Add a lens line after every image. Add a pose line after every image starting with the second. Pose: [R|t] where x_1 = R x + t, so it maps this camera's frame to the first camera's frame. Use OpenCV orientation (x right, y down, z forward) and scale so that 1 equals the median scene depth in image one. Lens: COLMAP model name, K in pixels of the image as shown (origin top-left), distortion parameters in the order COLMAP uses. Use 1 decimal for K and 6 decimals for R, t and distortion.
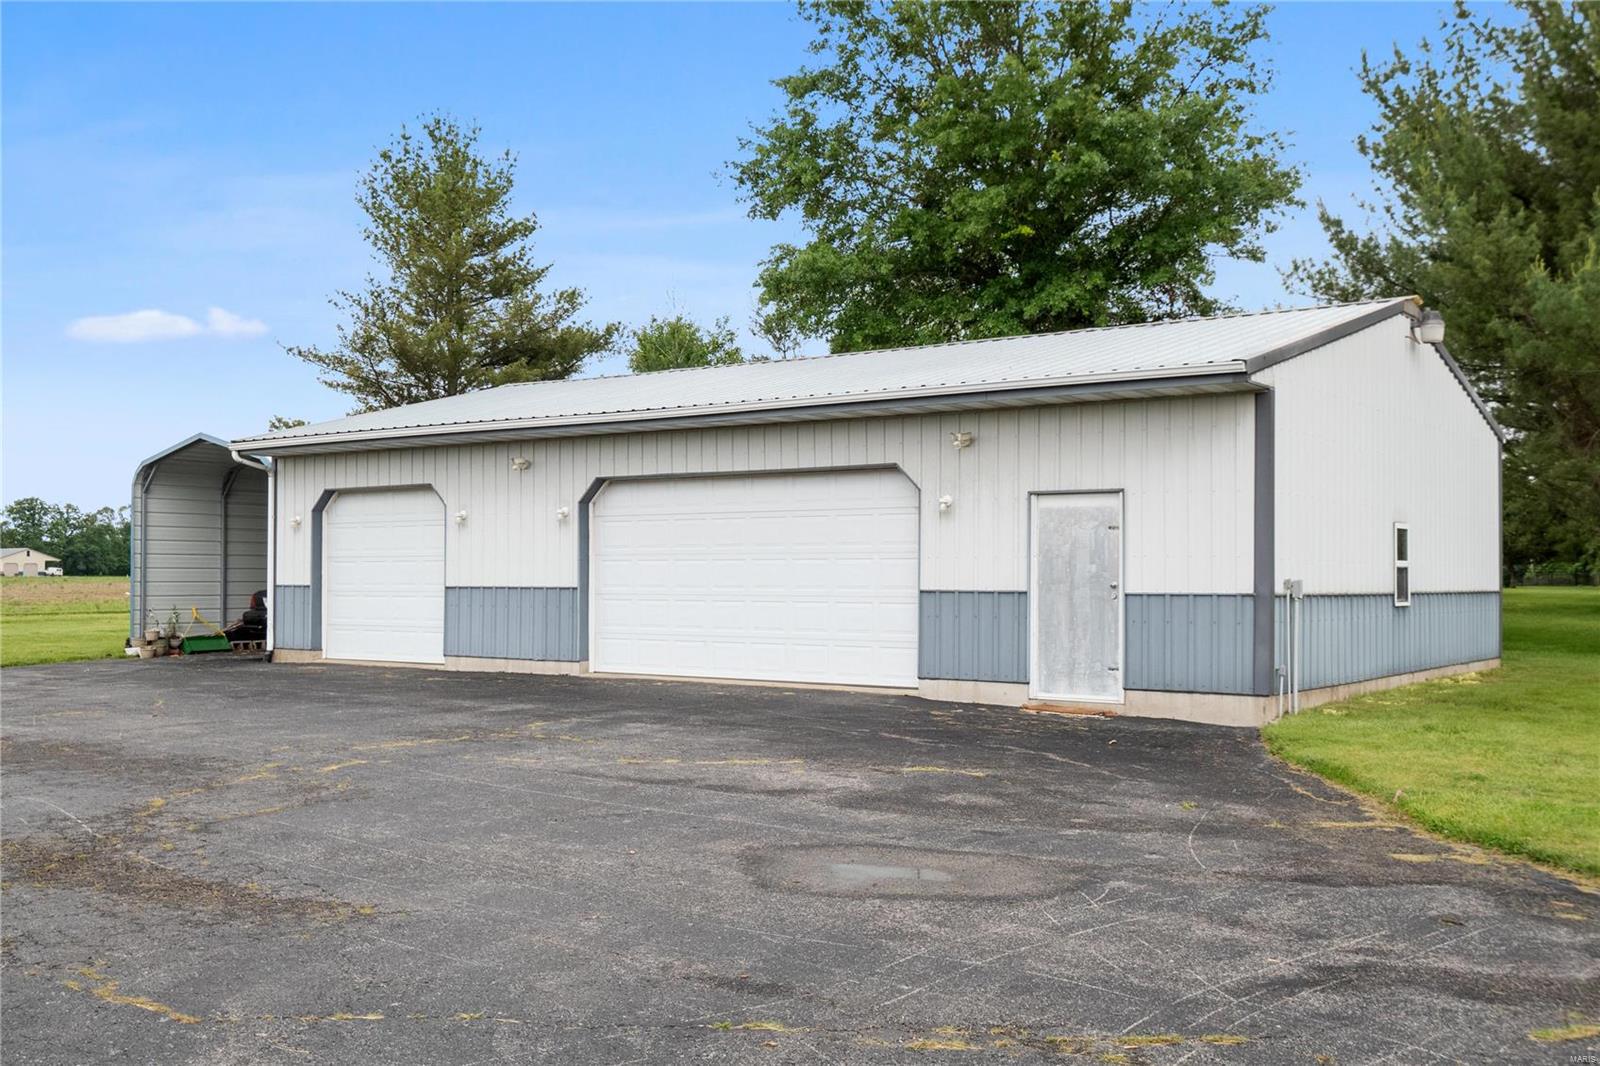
lens RADIAL K [[1648.2, 0, 800.1], [0, 1648.2, 535.5], [0, 0, 1]] dist [0.010332, 0.000000]
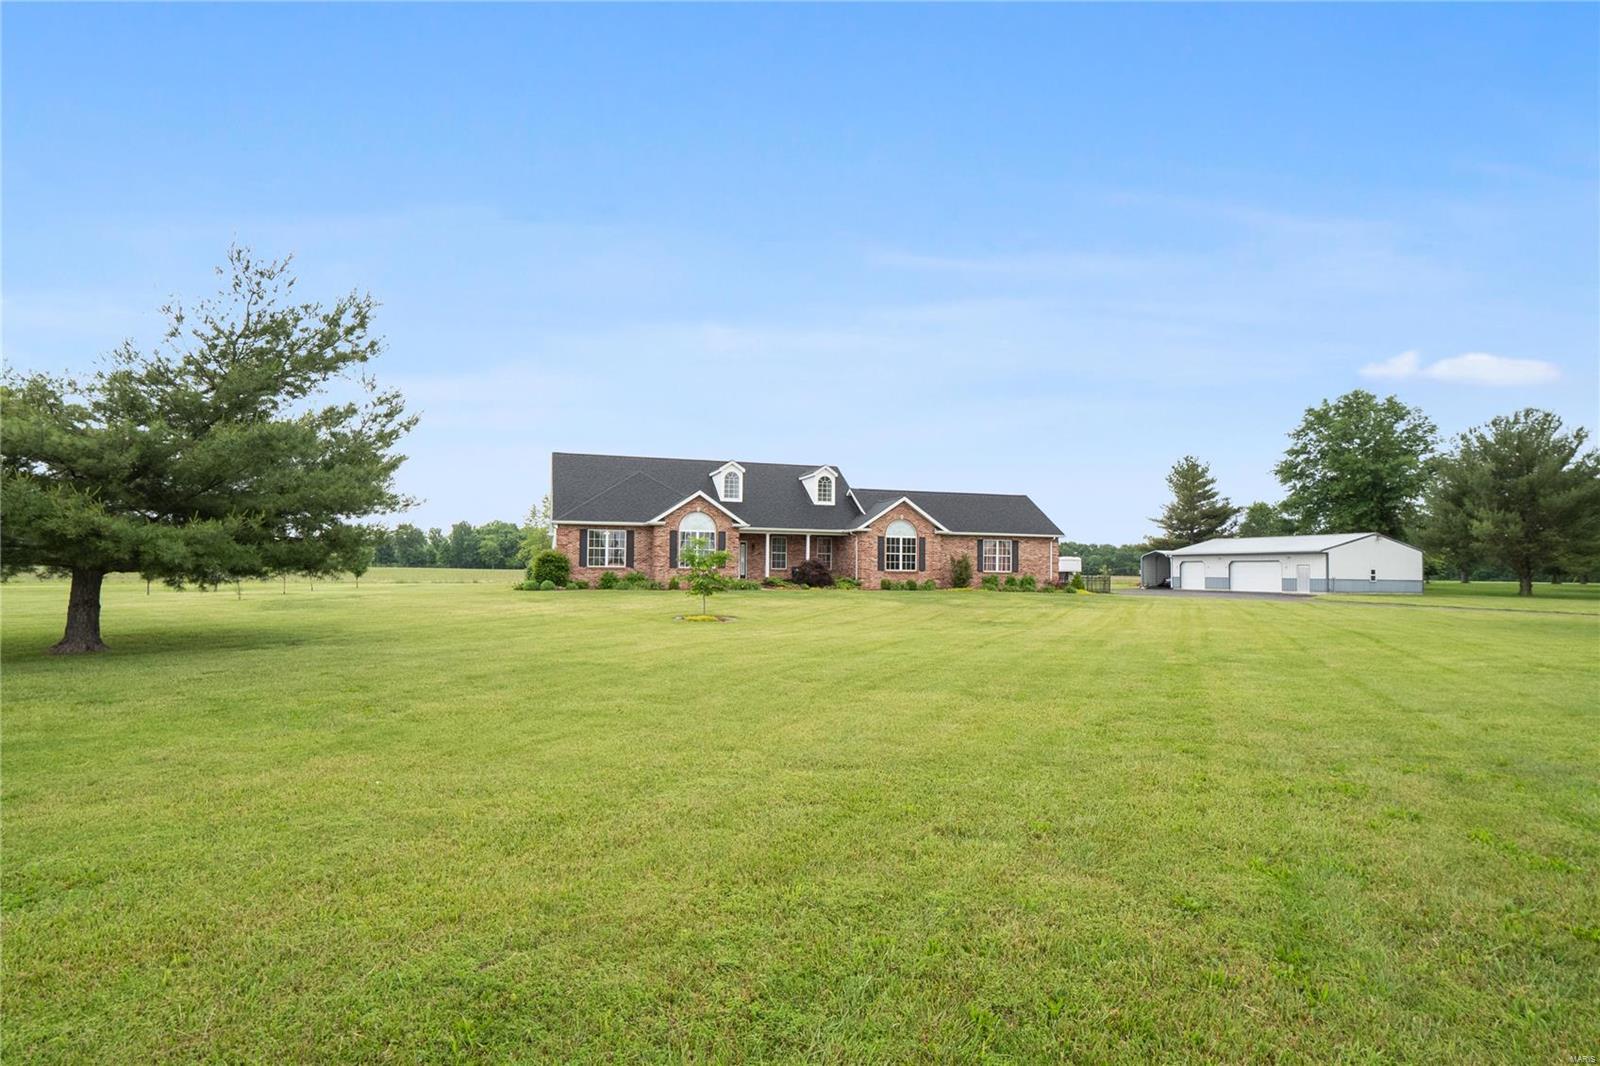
lens RADIAL K [[829.9, 0, 799.3], [0, 829.9, 538.5], [0, 0, 1]] dist [0.001384, 0.000243]
pose [[0.815386, -0.016228, -0.578690, 0.165615], [0.004694, 0.999759, -0.021423, -0.026731], [0.578898, 0.014751, 0.815266, -1.147556]]
